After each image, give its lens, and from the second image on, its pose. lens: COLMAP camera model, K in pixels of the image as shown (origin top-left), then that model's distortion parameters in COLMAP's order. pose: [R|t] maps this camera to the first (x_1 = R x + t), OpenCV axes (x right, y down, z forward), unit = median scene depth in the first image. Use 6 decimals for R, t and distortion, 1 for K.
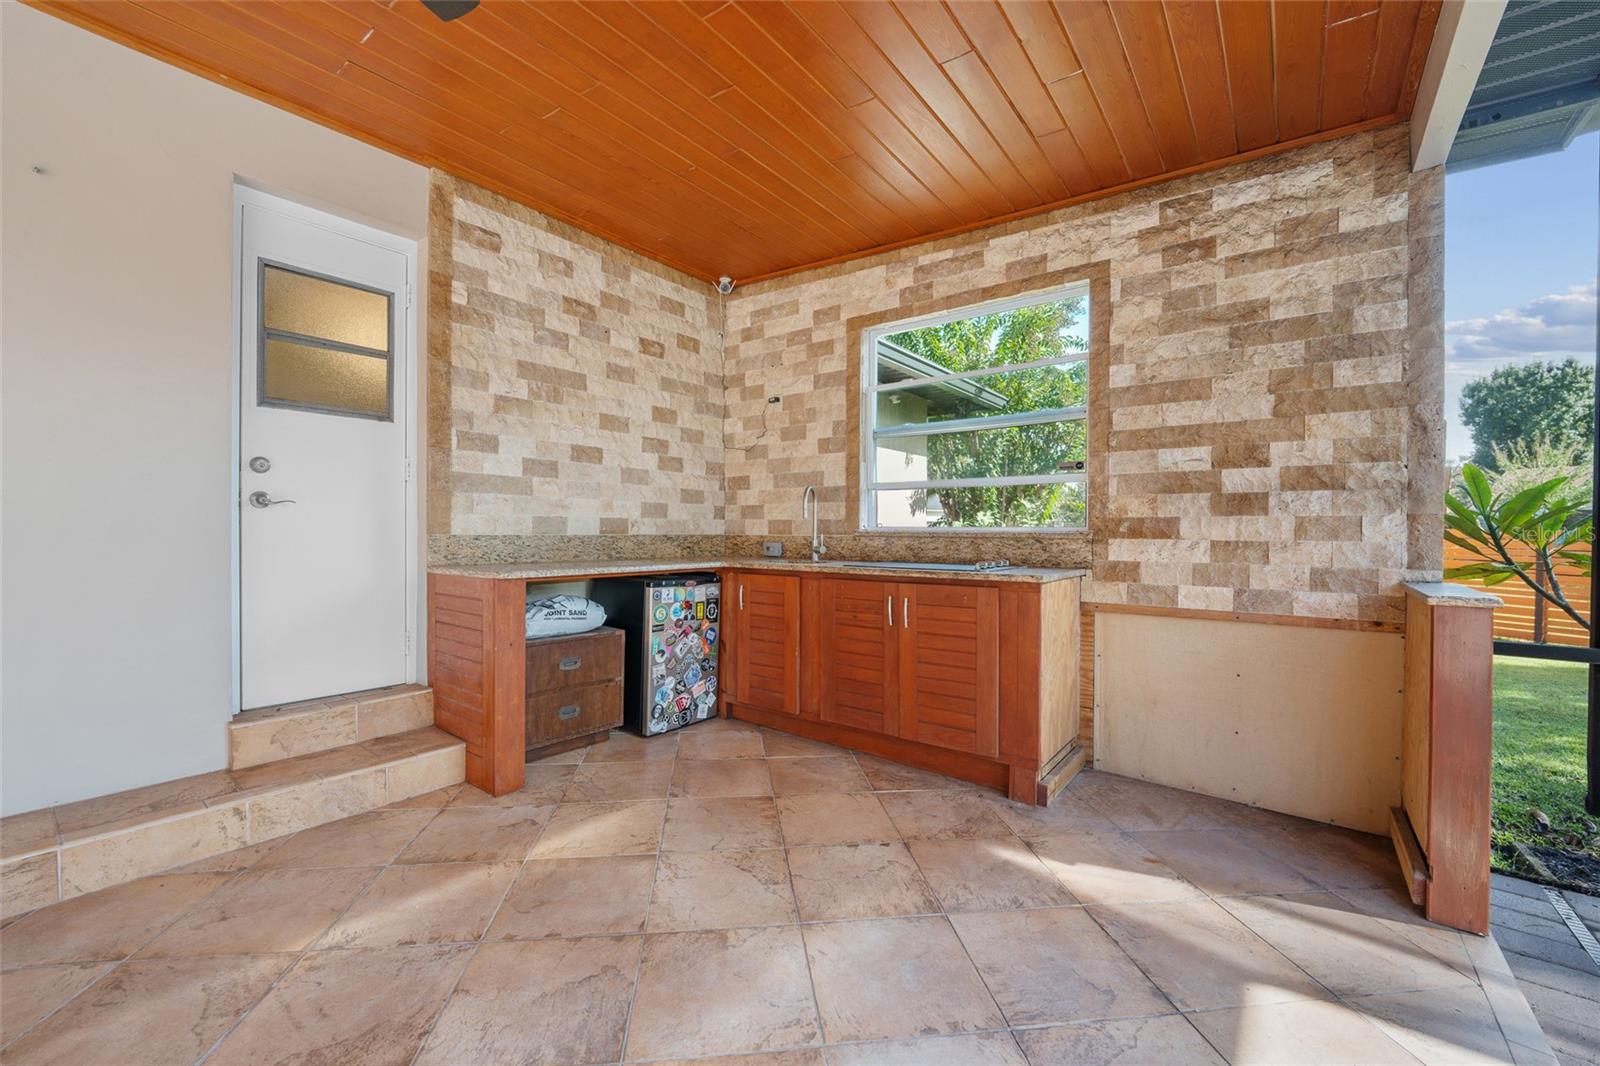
lens RADIAL K [[629.3, 0, 807.1], [0, 629.3, 537.2], [0, 0, 1]] dist [0.012003, -0.010081]
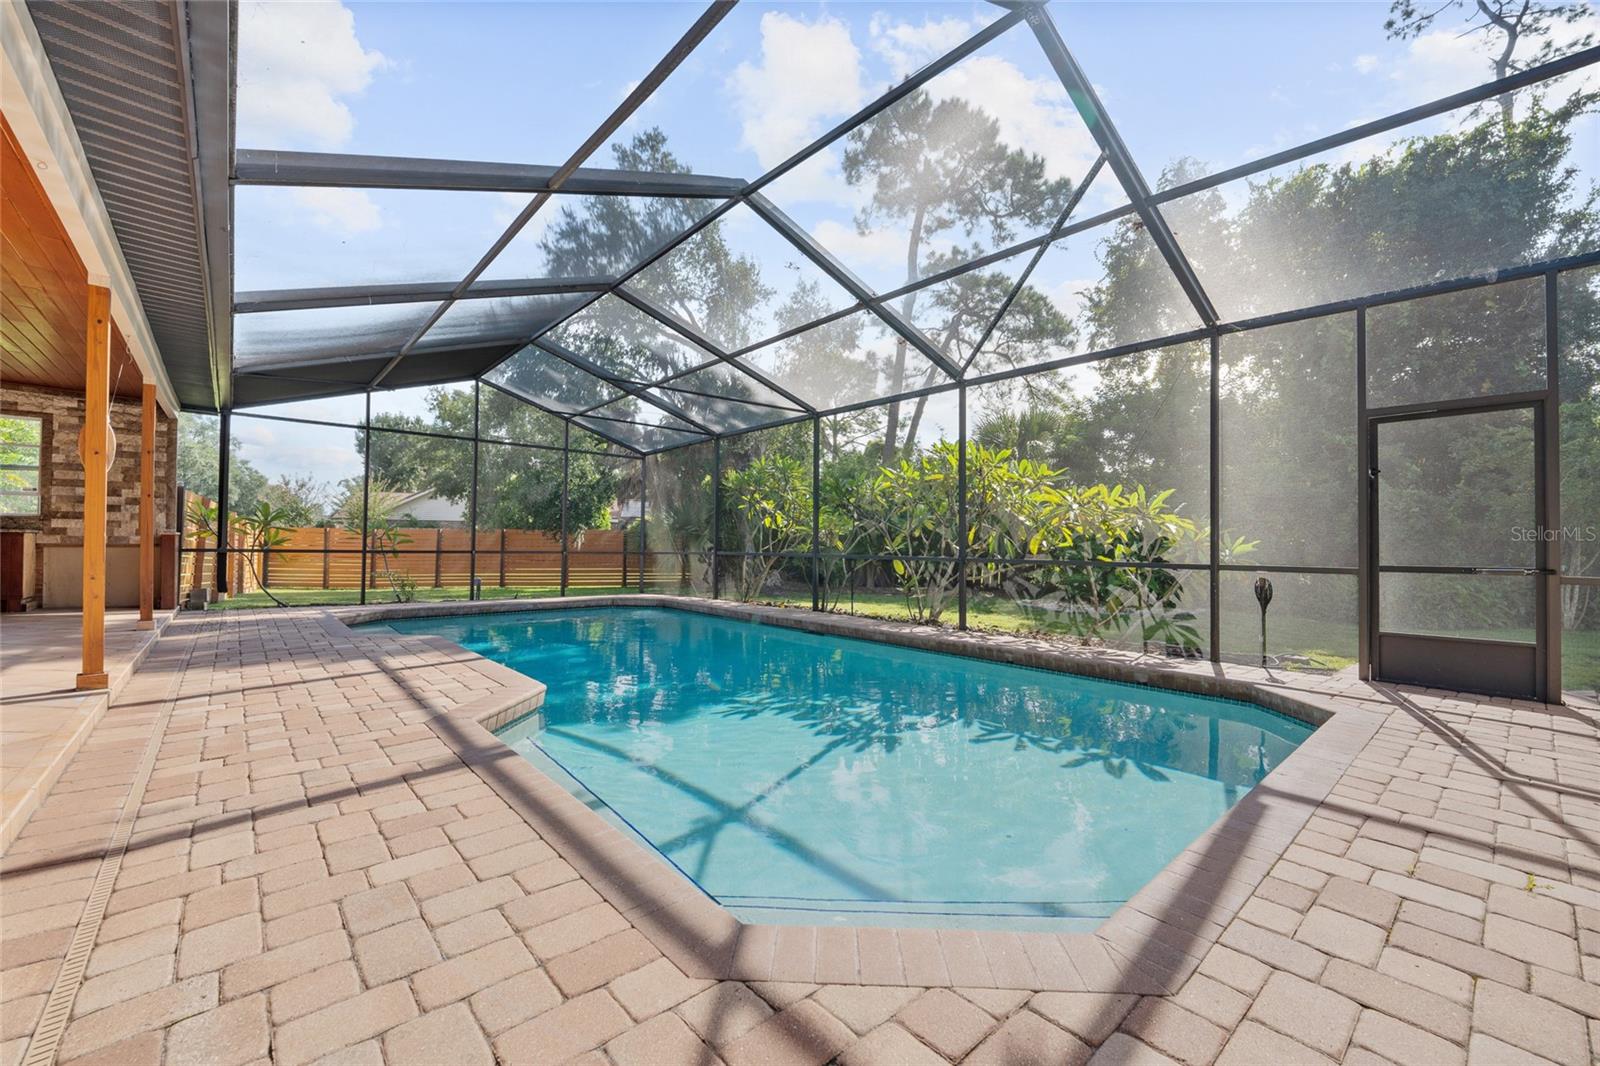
lens RADIAL K [[629.3, 0, 807.1], [0, 629.3, 537.2], [0, 0, 1]] dist [0.012003, -0.010081]
pose [[0.171153, 0.011071, 0.985182, -1.605015], [0.008646, 0.999881, -0.012739, 0.143573], [-0.985206, 0.010698, 0.171037, -2.630980]]
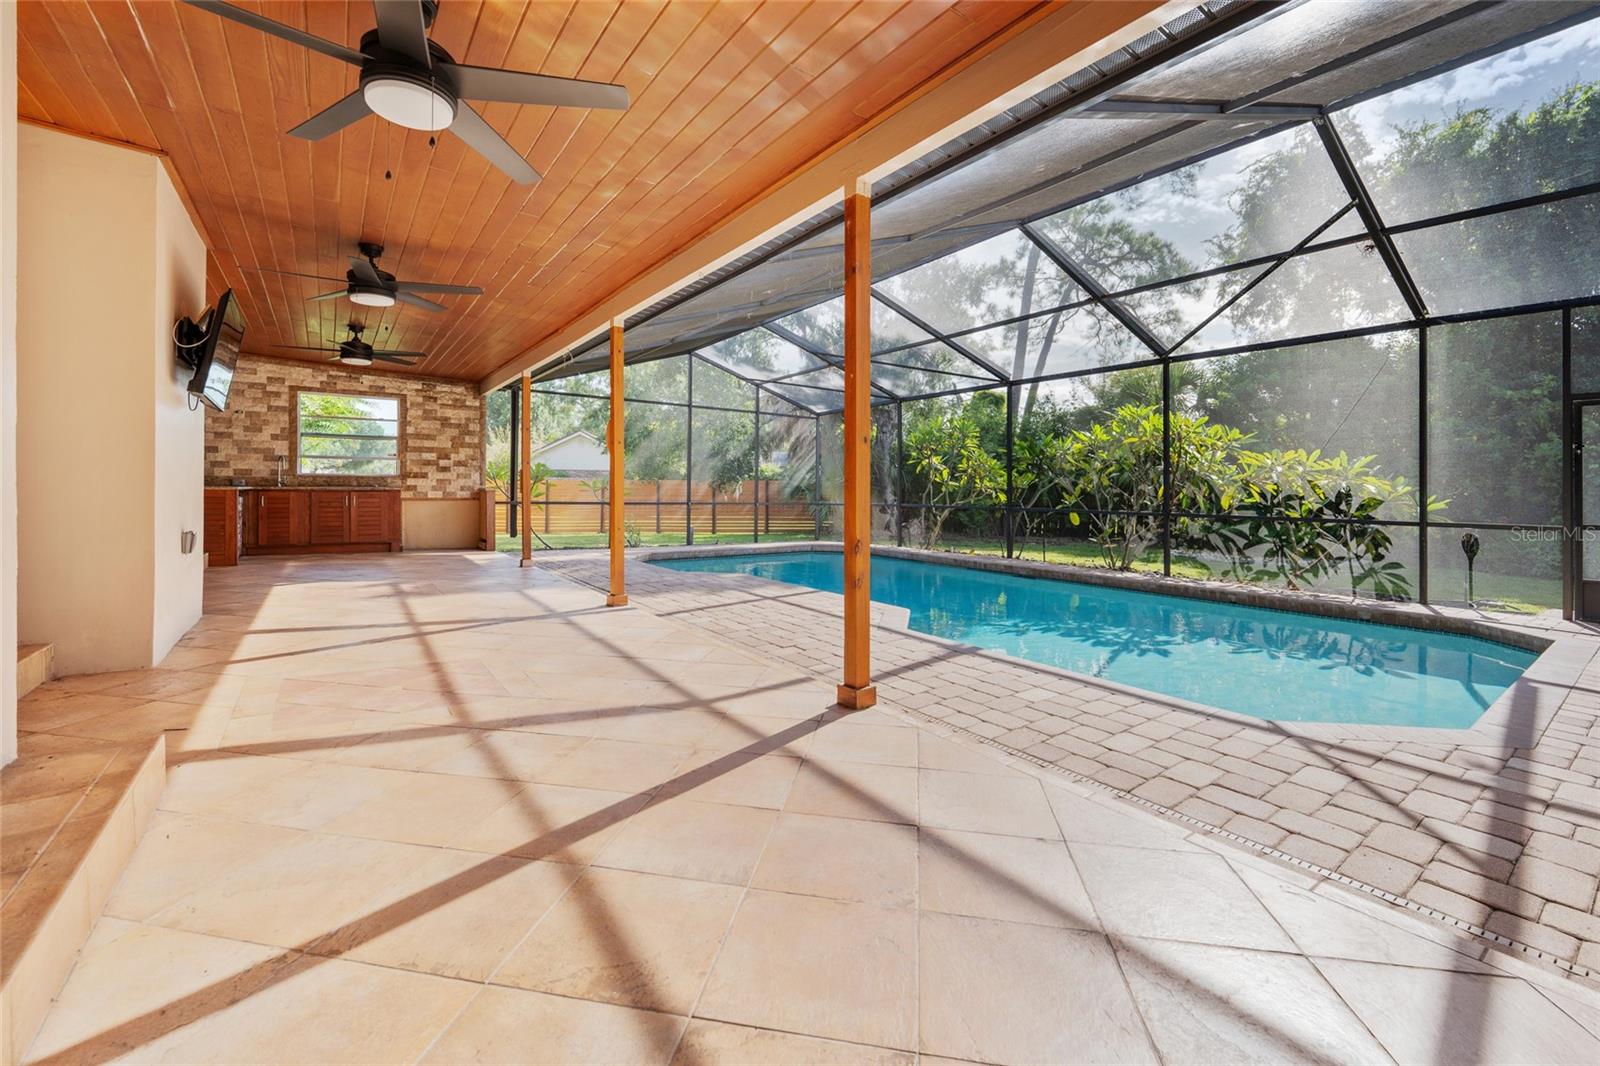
lens RADIAL K [[647.3, 0, 817.0], [0, 647.3, 486.0], [0, 0, 1]] dist [-0.000876, -0.000438]
pose [[0.261939, 0.005776, 0.965067, -2.308097], [0.007130, 0.999943, -0.007920, 0.087783], [-0.965058, 0.008955, 0.261883, -2.032779]]
